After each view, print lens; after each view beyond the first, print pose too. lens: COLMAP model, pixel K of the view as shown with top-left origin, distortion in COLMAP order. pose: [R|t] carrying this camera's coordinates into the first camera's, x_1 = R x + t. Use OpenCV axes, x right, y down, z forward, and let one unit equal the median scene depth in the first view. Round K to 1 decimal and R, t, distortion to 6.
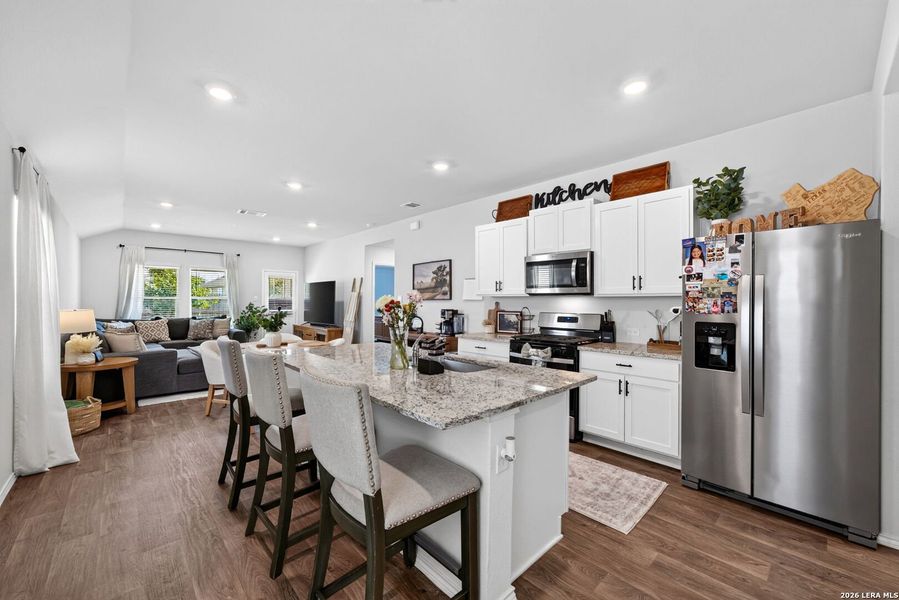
lens RADIAL K [[358.8, 0, 449.5], [0, 358.8, 300.0], [0, 0, 1]] dist [-0.014449, 0.000123]
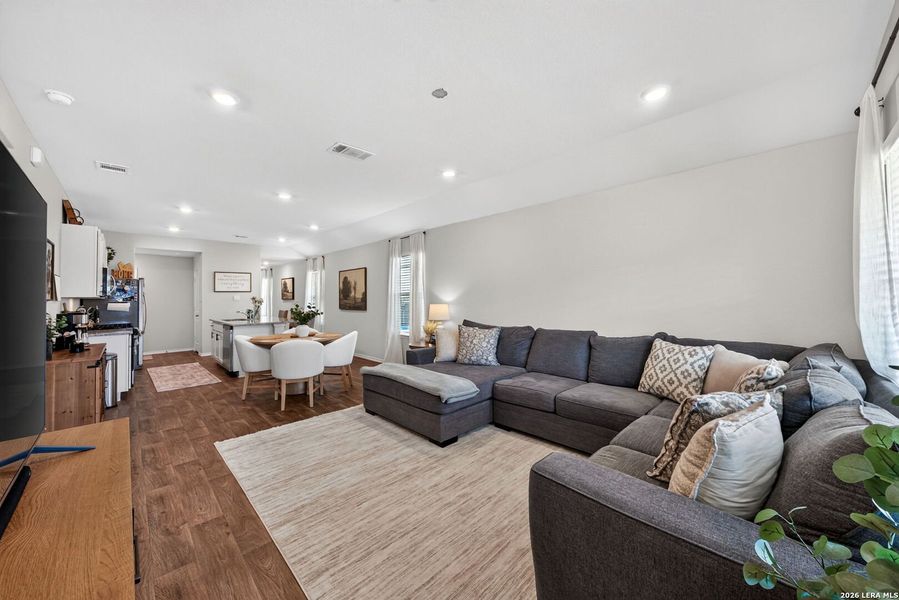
lens RADIAL K [[330.1, 0, 437.0], [0, 330.1, 288.6], [0, 0, 1]] dist [0.017284, 0.000030]
pose [[-0.999940, 0.010077, 0.004401, -0.833315], [0.009964, 0.999635, -0.025128, -0.000528], [-0.004653, -0.025082, -0.999675, 1.851802]]
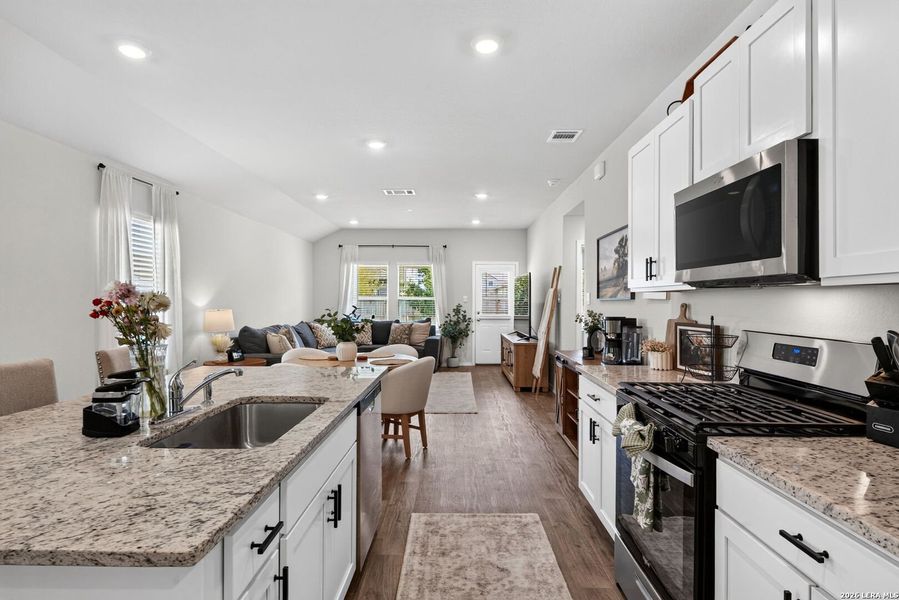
lens RADIAL K [[486.2, 0, 444.4], [0, 486.2, 294.1], [0, 0, 1]] dist [0.003103, 0.000207]
pose [[0.719320, -0.010687, -0.694596, 0.340099], [0.000160, 0.999884, -0.015218, 0.003000], [0.694679, 0.010836, 0.719239, 0.340525]]
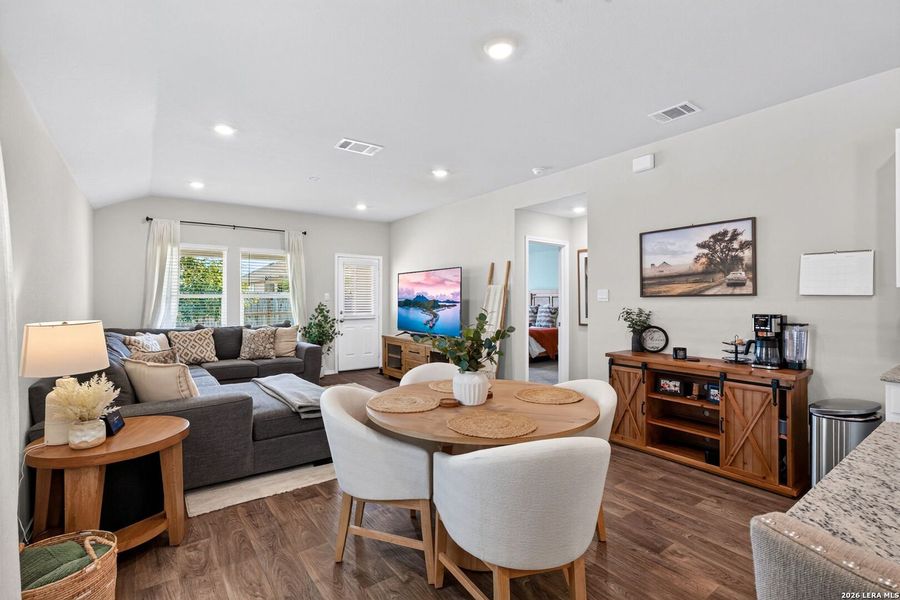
lens RADIAL K [[417.7, 0, 450.0], [0, 417.7, 300.0], [0, 0, 1]] dist [-0.018728, 0.000349]
pose [[0.993916, -0.005977, -0.109975, -0.407521], [0.006463, 0.999971, 0.004066, 0.000196], [0.109947, -0.004752, 0.993926, 0.423830]]
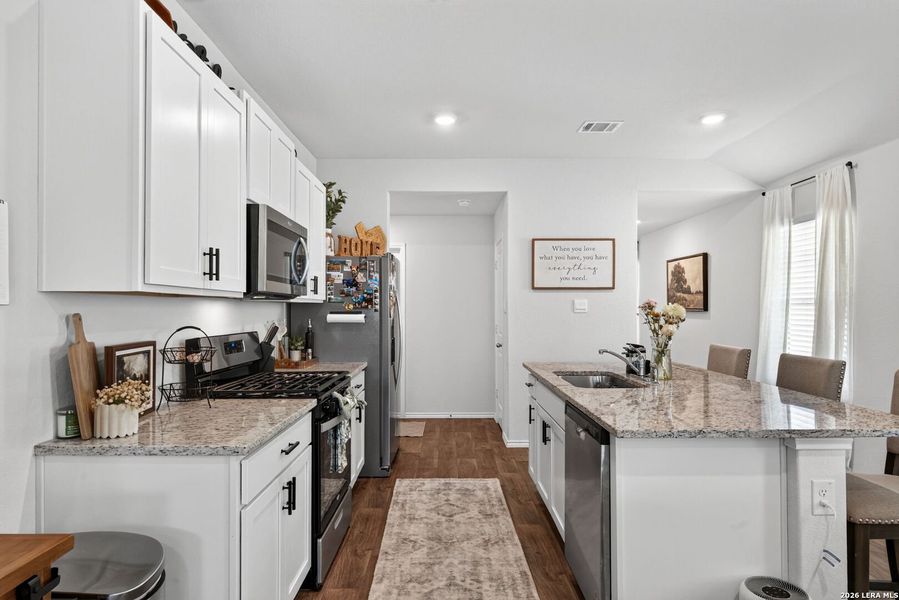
lens RADIAL K [[527.0, 0, 449.5], [0, 527.0, 300.0], [0, 0, 1]] dist [-0.000238, -0.000042]
pose [[-0.738421, 0.009098, 0.674279, -0.303152], [-0.002487, 0.999865, -0.016214, 0.001287], [-0.674335, -0.013649, -0.738299, 1.087126]]
